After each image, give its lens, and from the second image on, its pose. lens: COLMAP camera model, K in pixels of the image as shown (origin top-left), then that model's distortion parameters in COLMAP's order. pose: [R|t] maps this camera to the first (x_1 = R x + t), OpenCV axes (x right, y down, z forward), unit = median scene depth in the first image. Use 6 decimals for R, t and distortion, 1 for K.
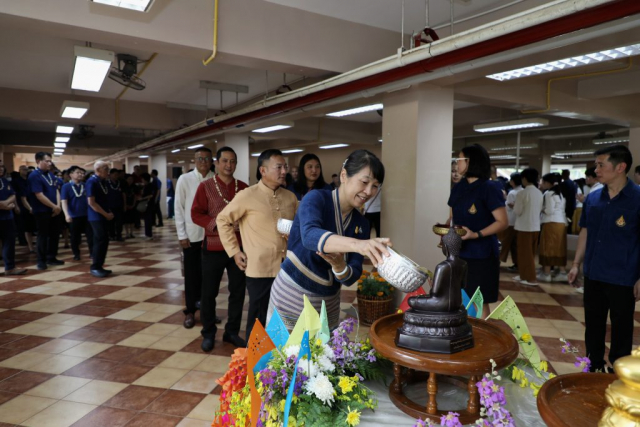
lens RADIAL K [[433.2, 0, 326.1], [0, 433.2, 216.4], [0, 0, 1]] dist [0.009521, 0.003818]
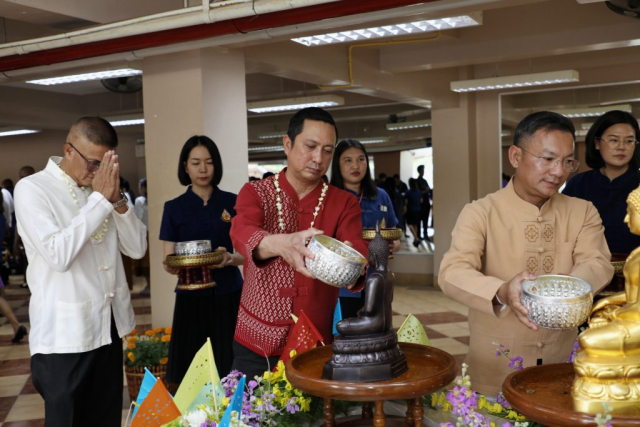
lens RADIAL K [[707.1, 0, 319.1], [0, 707.1, 214.9], [0, 0, 1]] dist [0.009008, 0.000000]
pose [[0.885883, -0.057283, 0.460359, -0.175887], [0.077502, 0.996676, -0.025123, 0.006881], [-0.457390, 0.057935, 0.887377, -0.070952]]
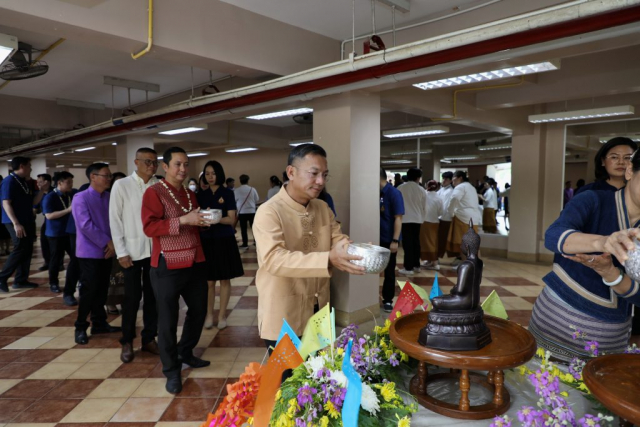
lens RADIAL K [[433.2, 0, 321.0], [0, 433.2, 215.0], [0, 0, 1]] dist [0.009521, 0.003818]
pose [[0.972715, -0.026672, 0.230464, -0.115456], [0.029840, 0.999502, -0.010270, -0.001158], [-0.230075, 0.016867, 0.973027, 0.029817]]
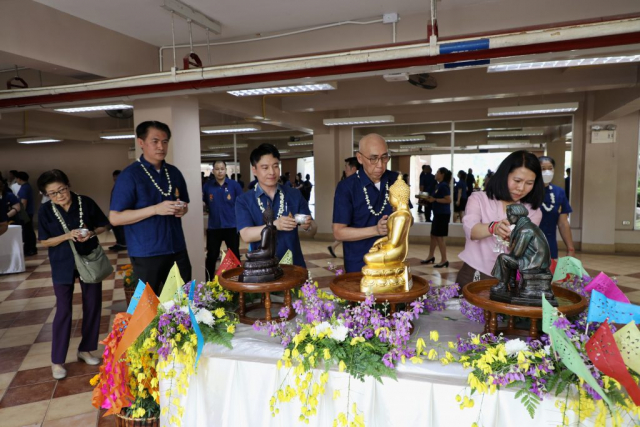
lens RADIAL K [[433.2, 0, 320.9], [0, 433.2, 213.9], [0, 0, 1]] dist [0.009521, 0.003818]
pose [[0.799048, -0.074592, 0.596623, -0.202481], [0.072811, 0.996977, 0.027131, 0.010798], [-0.596843, 0.021762, 0.802063, -0.159762]]
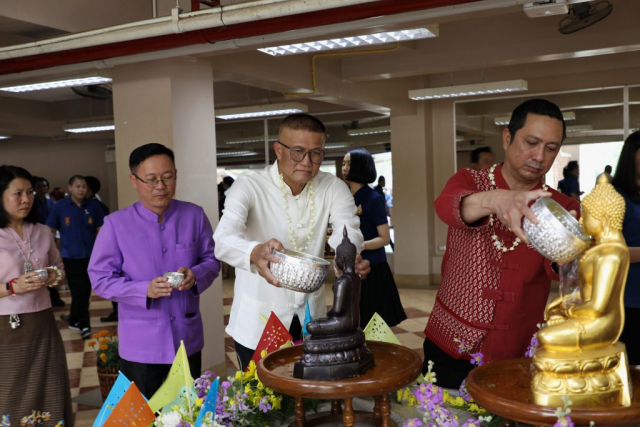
lens RADIAL K [[673.0, 0, 322.4], [0, 673.0, 213.7], [0, 0, 1]] dist [0.013590, 0.000000]
pose [[0.857396, -0.062390, 0.510862, -0.176217], [0.086822, 0.995933, -0.024087, 0.003980], [-0.507281, 0.065006, 0.859325, -0.062919]]
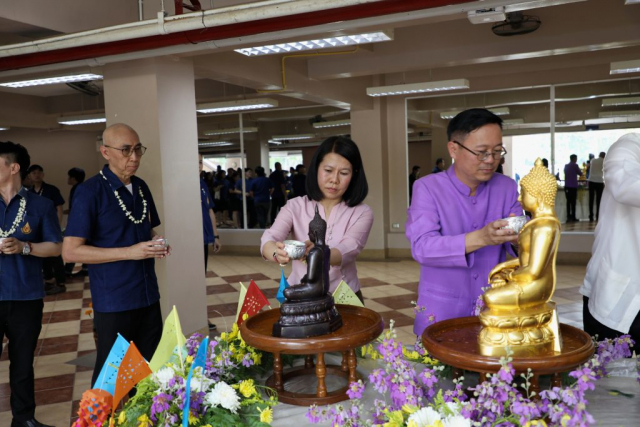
lens RADIAL K [[589.6, 0, 320.1], [0, 589.6, 213.4], [0, 0, 1]] dist [0.015774, 0.000000]
pose [[0.829986, -0.081962, 0.551729, -0.182008], [0.093108, 0.995625, 0.007840, 0.006681], [-0.549958, 0.044863, 0.833986, -0.060331]]
